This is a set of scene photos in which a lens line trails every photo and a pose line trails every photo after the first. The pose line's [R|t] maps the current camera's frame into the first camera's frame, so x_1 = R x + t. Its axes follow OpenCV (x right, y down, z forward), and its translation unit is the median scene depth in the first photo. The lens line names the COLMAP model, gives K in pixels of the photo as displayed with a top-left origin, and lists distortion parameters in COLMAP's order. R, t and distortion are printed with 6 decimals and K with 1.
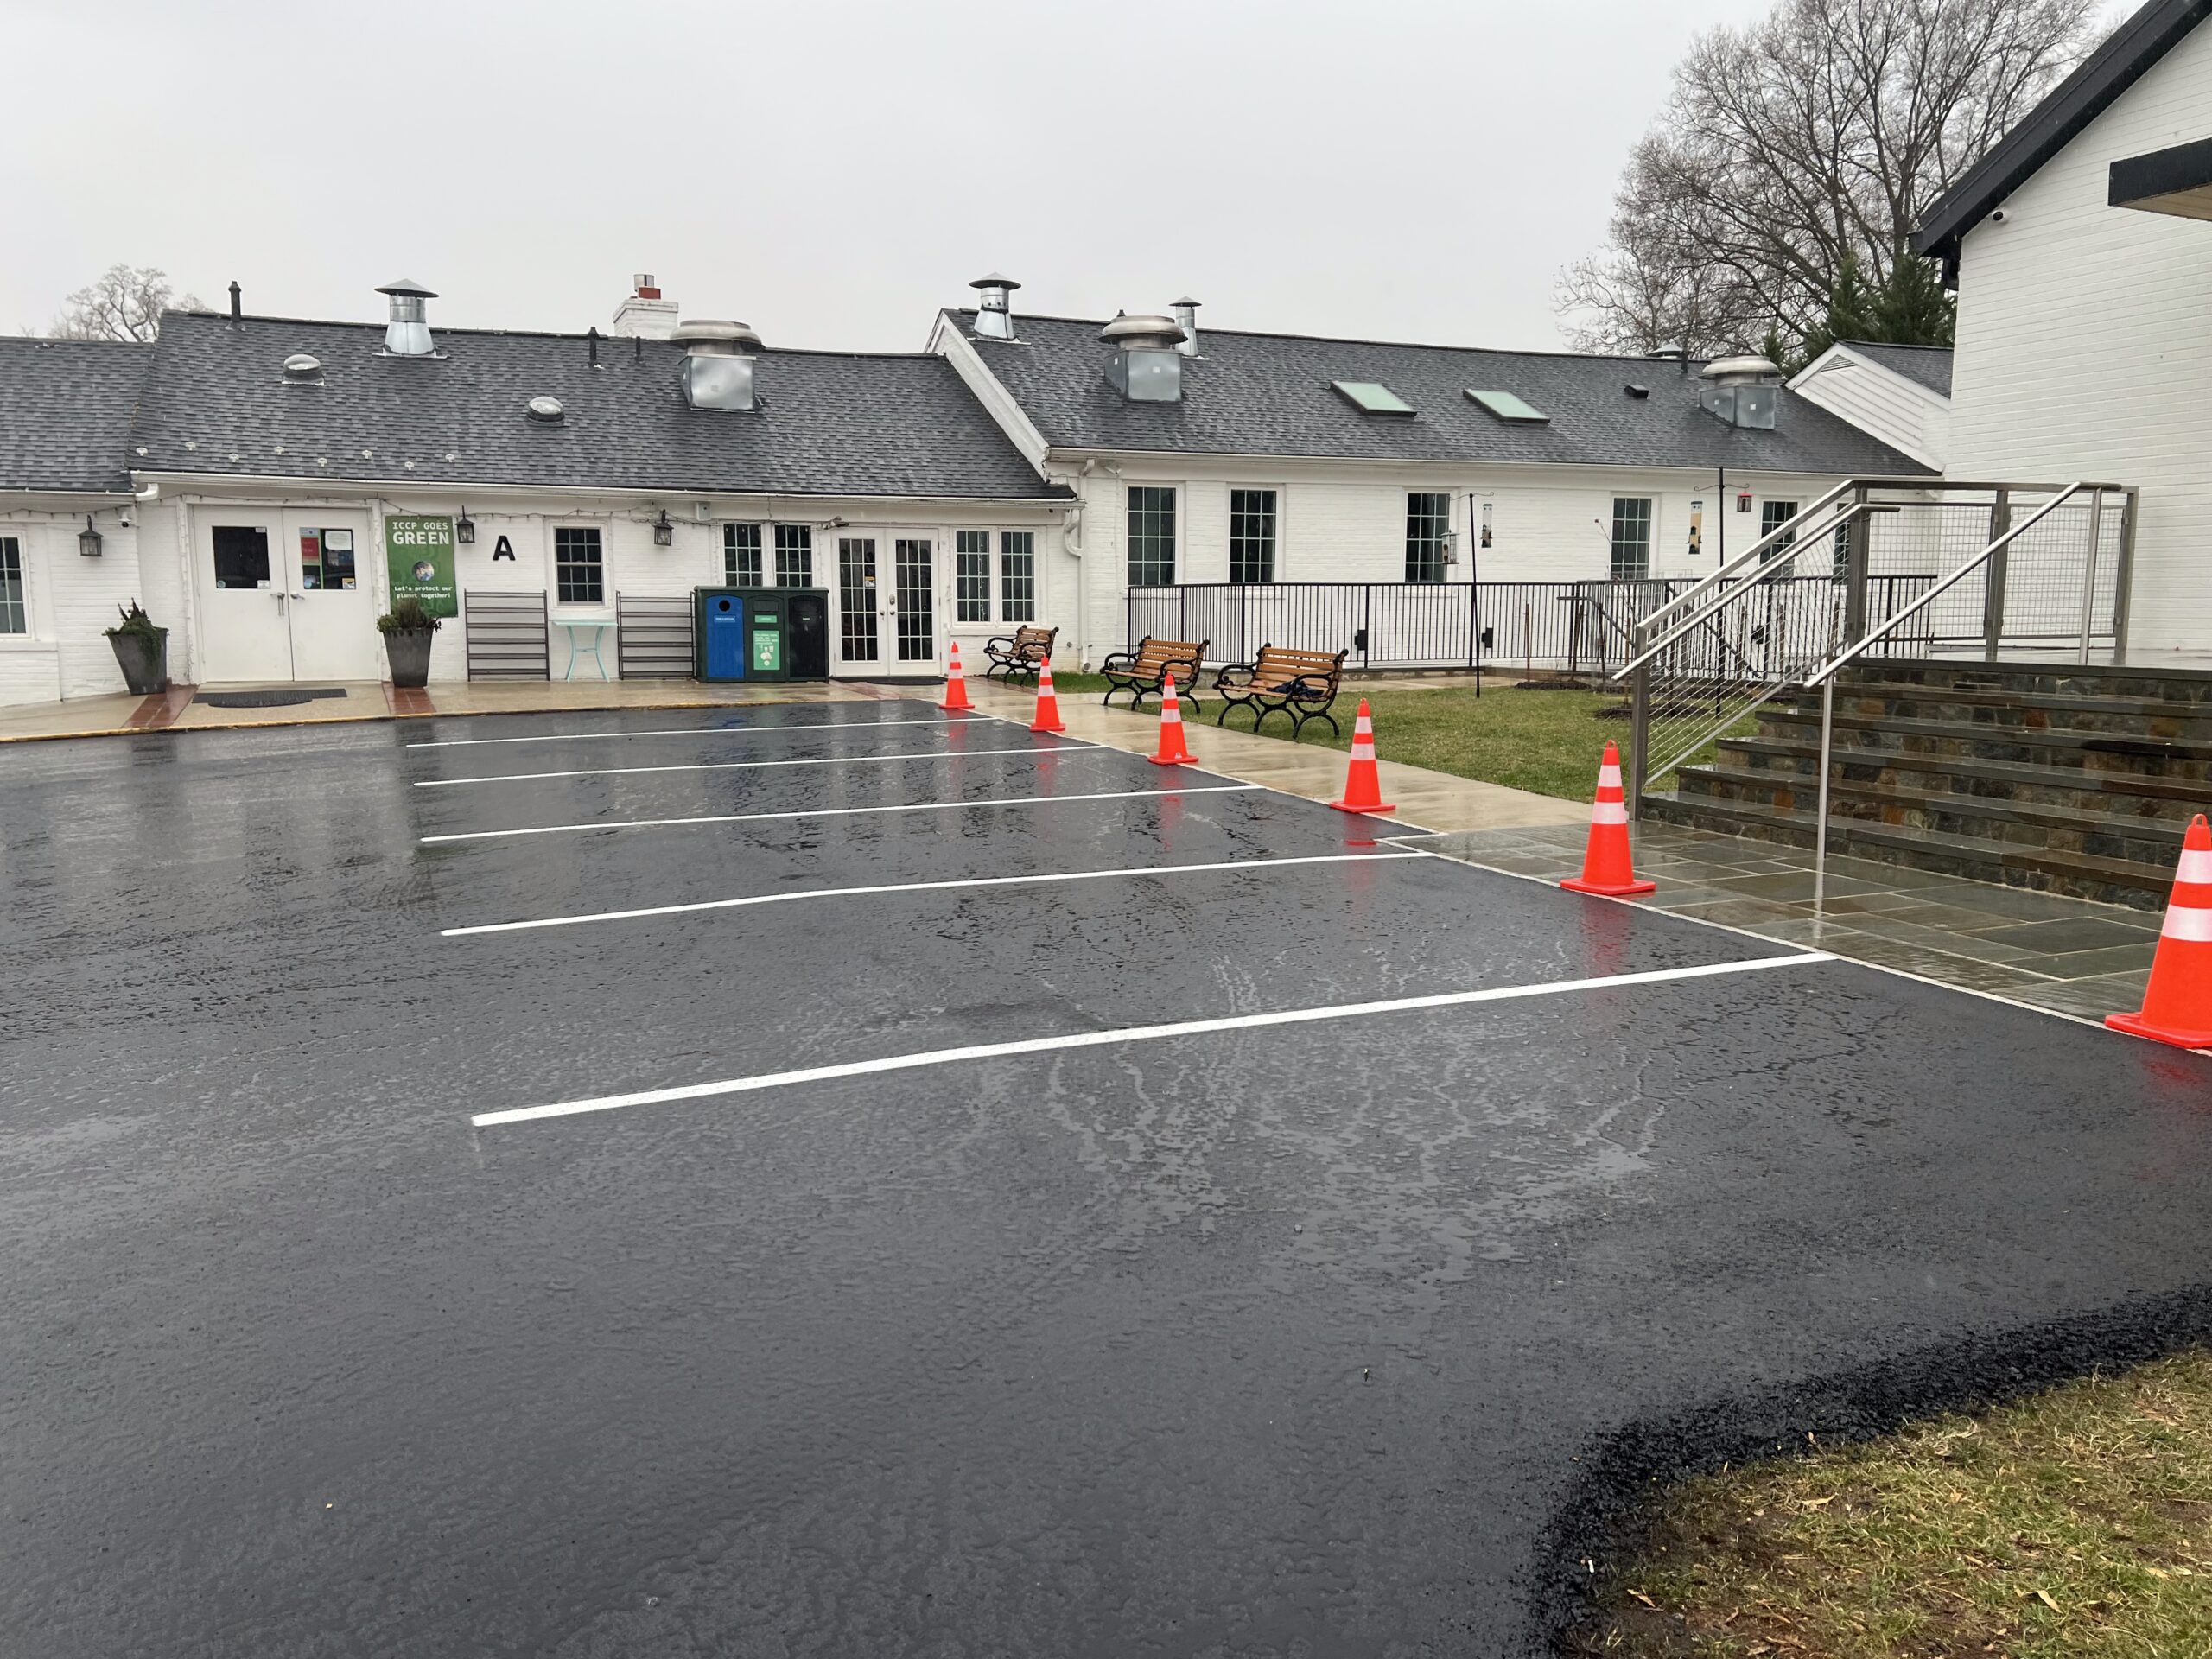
lens RADIAL K [[1649.6, 0, 1106.0], [0, 1649.6, 829.5], [0, 0, 1]] dist [0.070497, -0.001657]
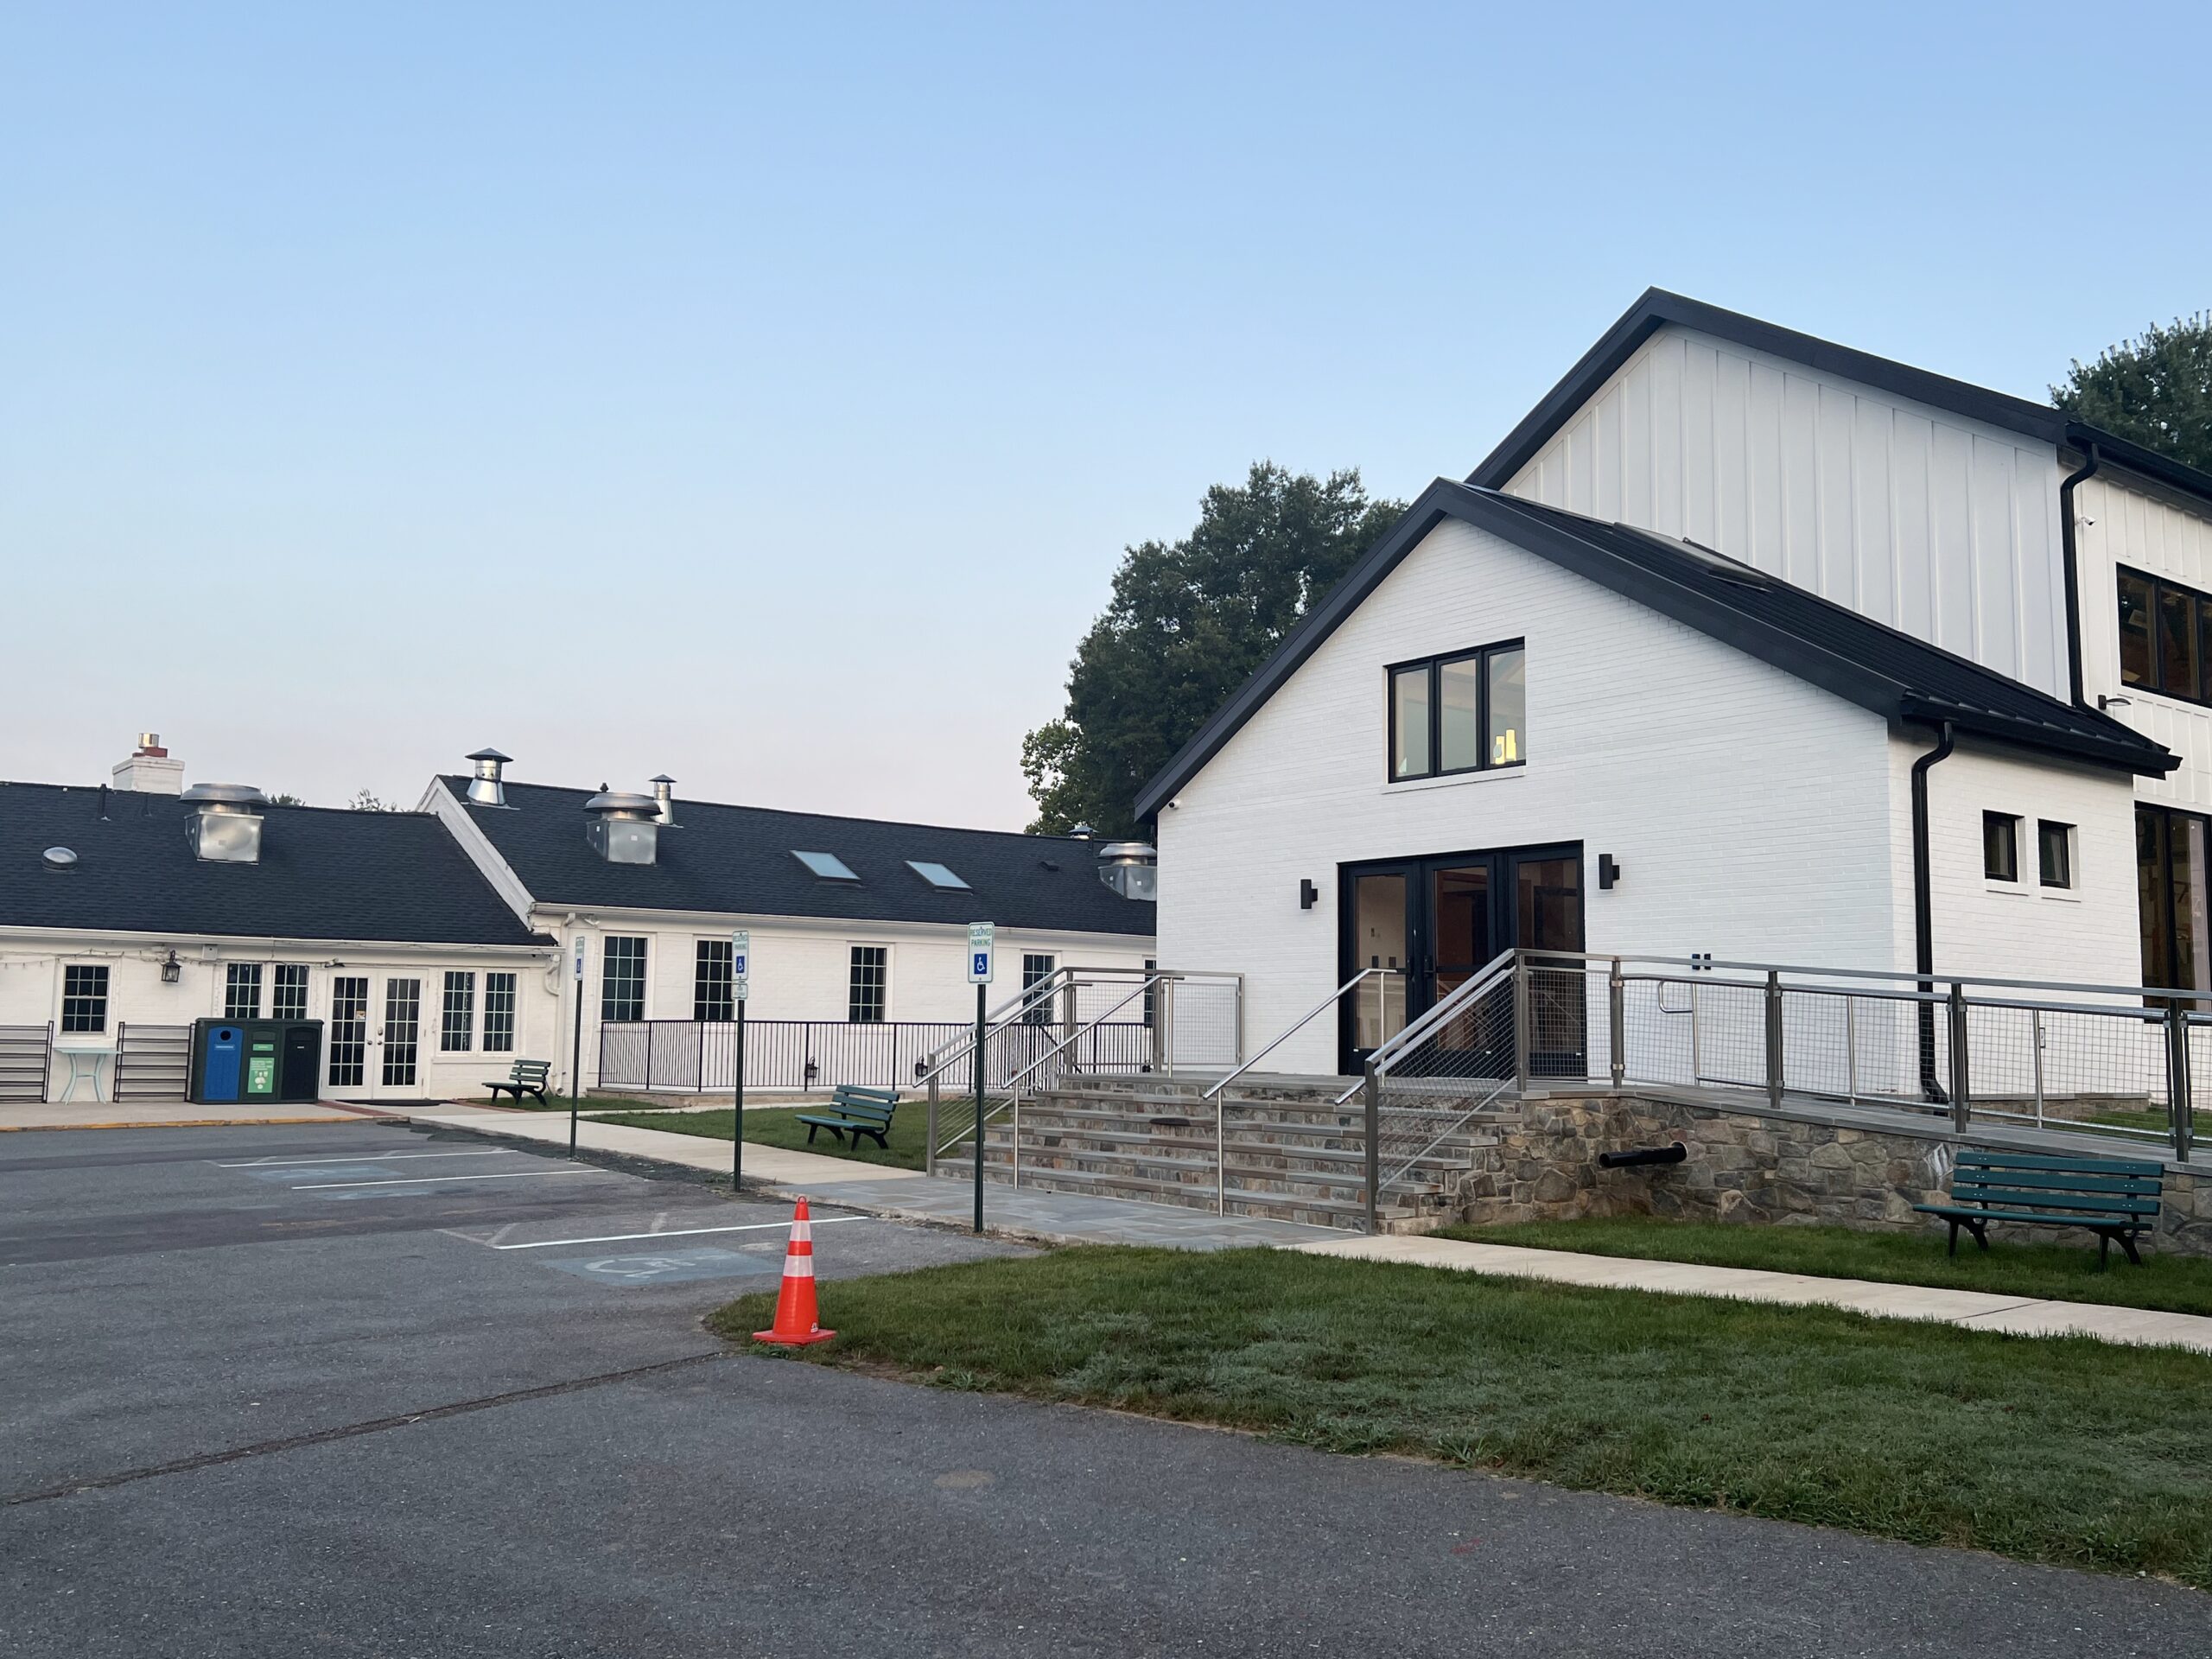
lens RADIAL K [[1920.7, 0, 1106.0], [0, 1920.7, 829.5], [0, 0, 1]] dist [0.061424, -0.014031]
pose [[0.963736, 0.041531, 0.263606, -0.007580], [0.024059, 0.970270, -0.240826, 0.055970], [-0.265770, 0.238435, 0.934085, -0.385890]]
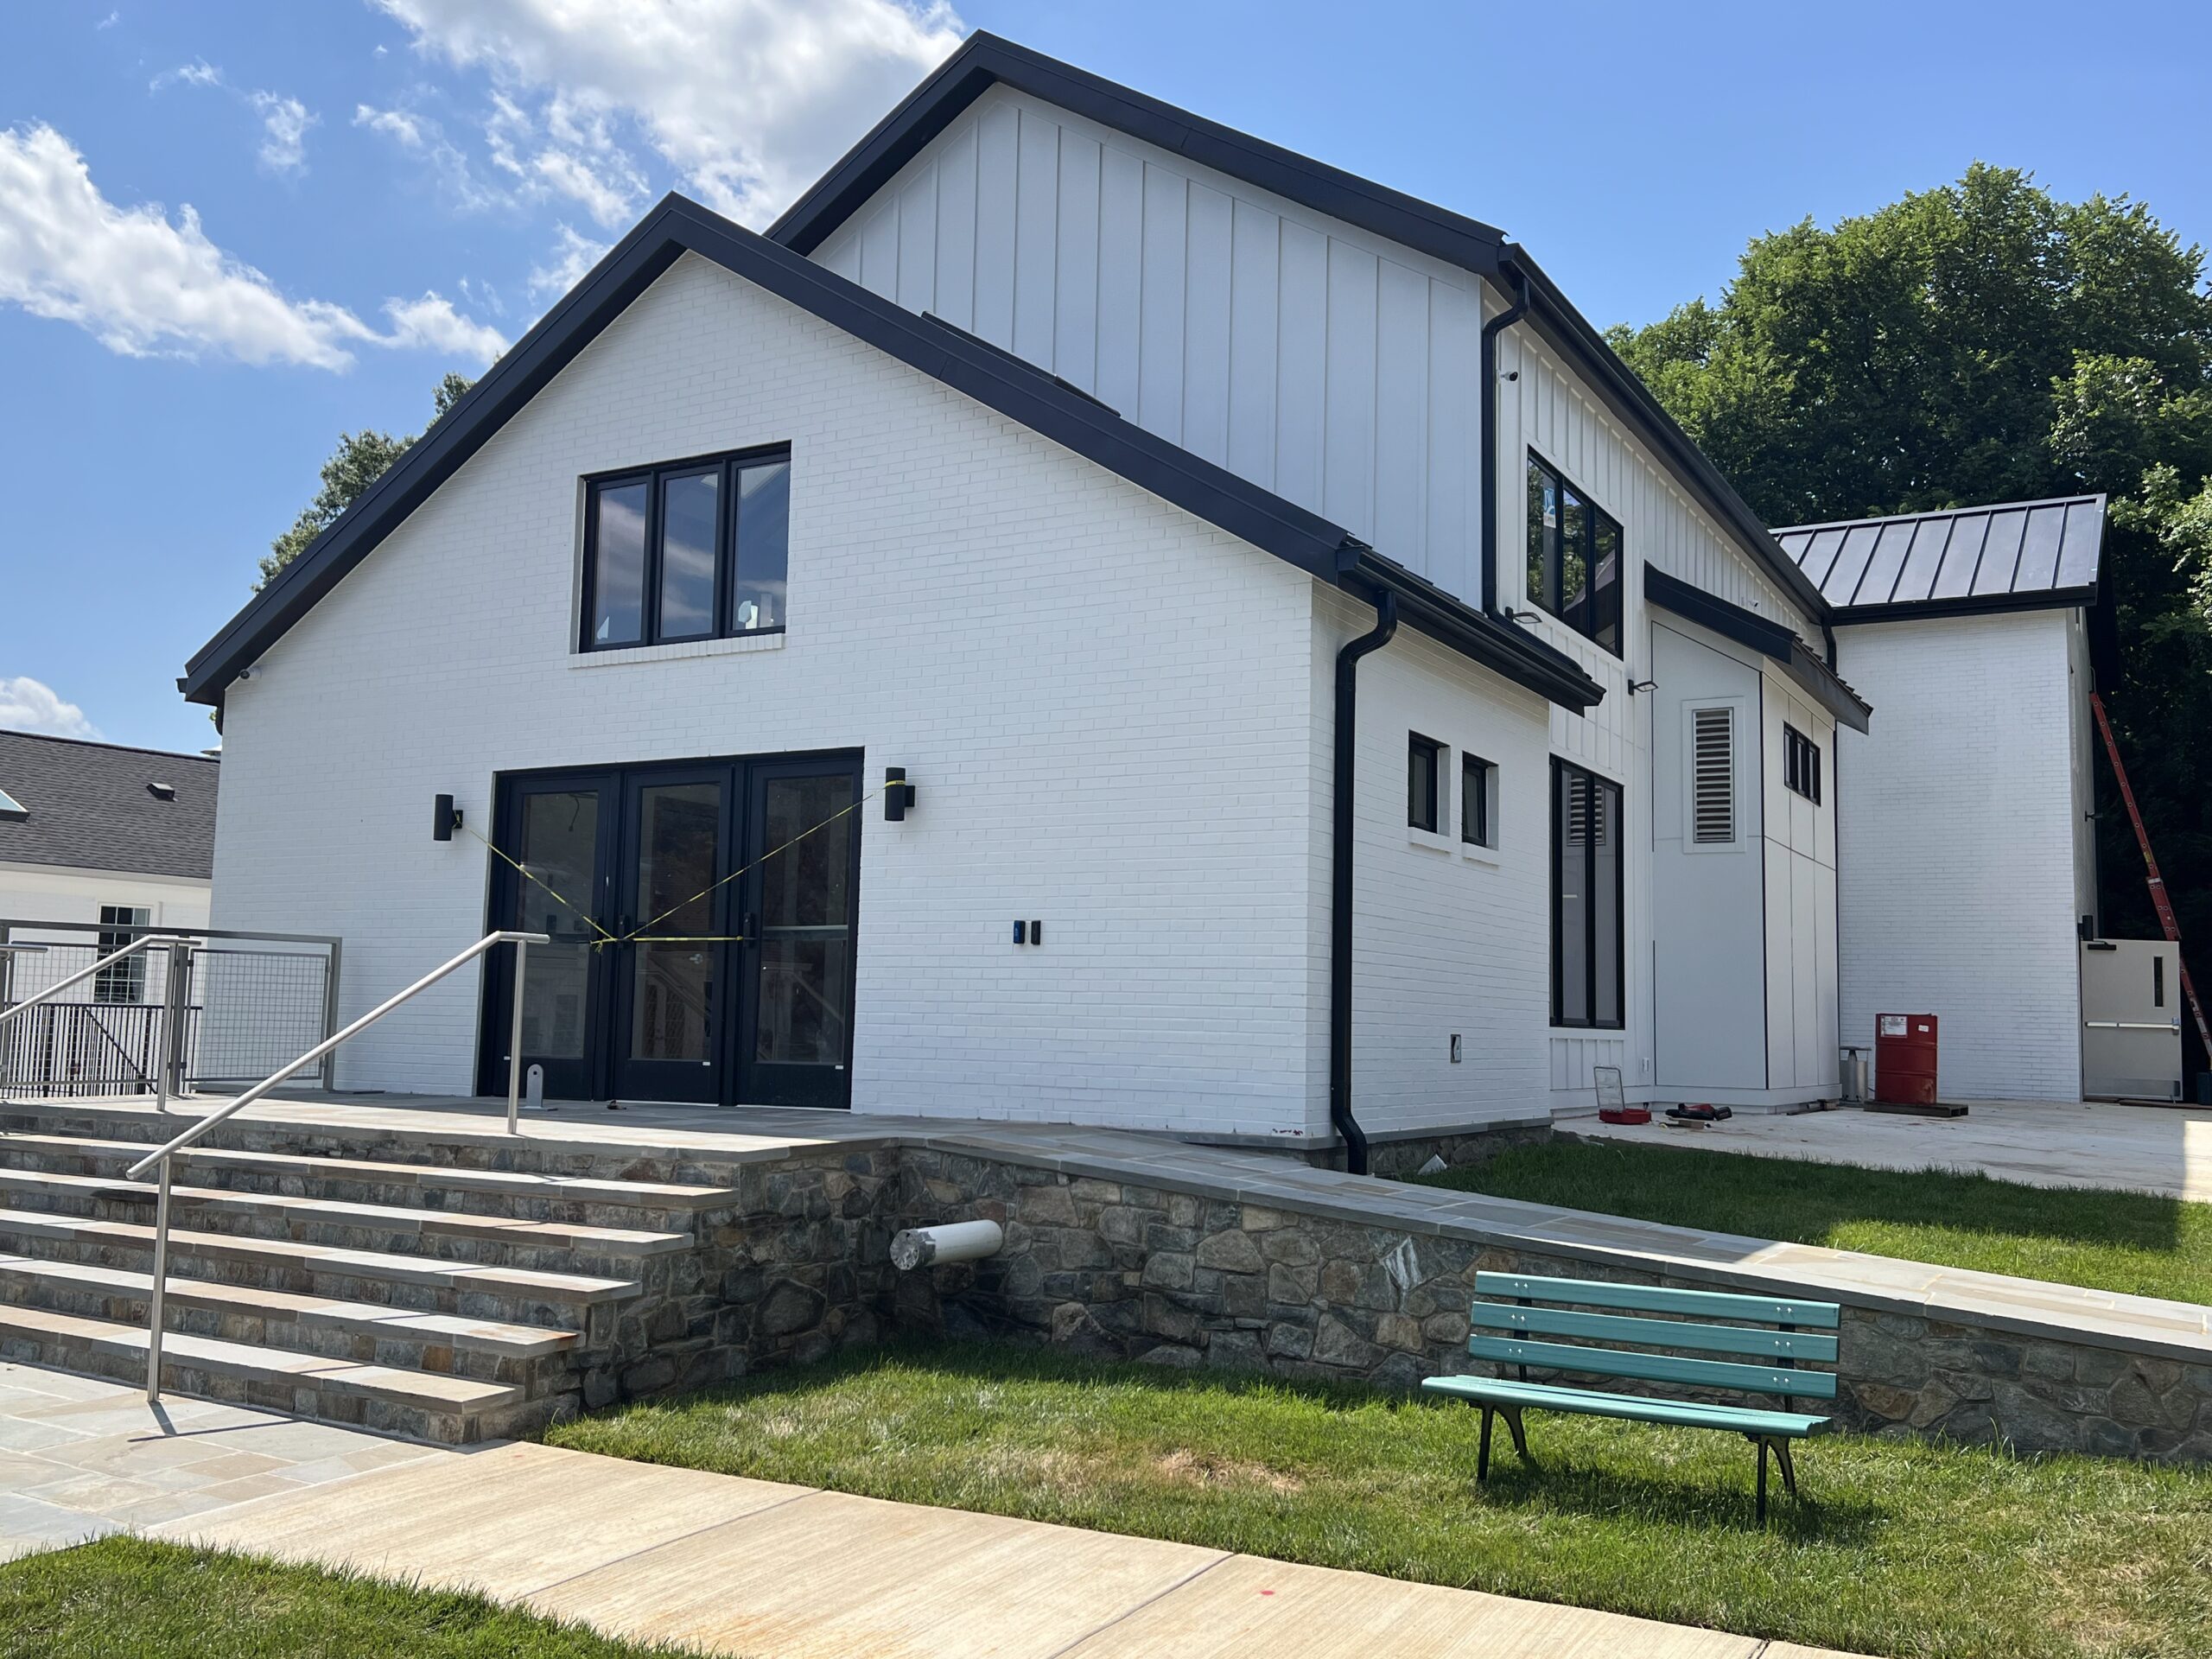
lens RADIAL K [[1877.0, 0, 1106.0], [0, 1877.0, 829.5], [0, 0, 1]] dist [0.052879, -0.001572]
pose [[0.794489, 0.081496, 0.601785, 0.139836], [0.060423, 0.975429, -0.211868, 0.007414], [-0.604265, 0.204688, 0.770043, -0.120439]]
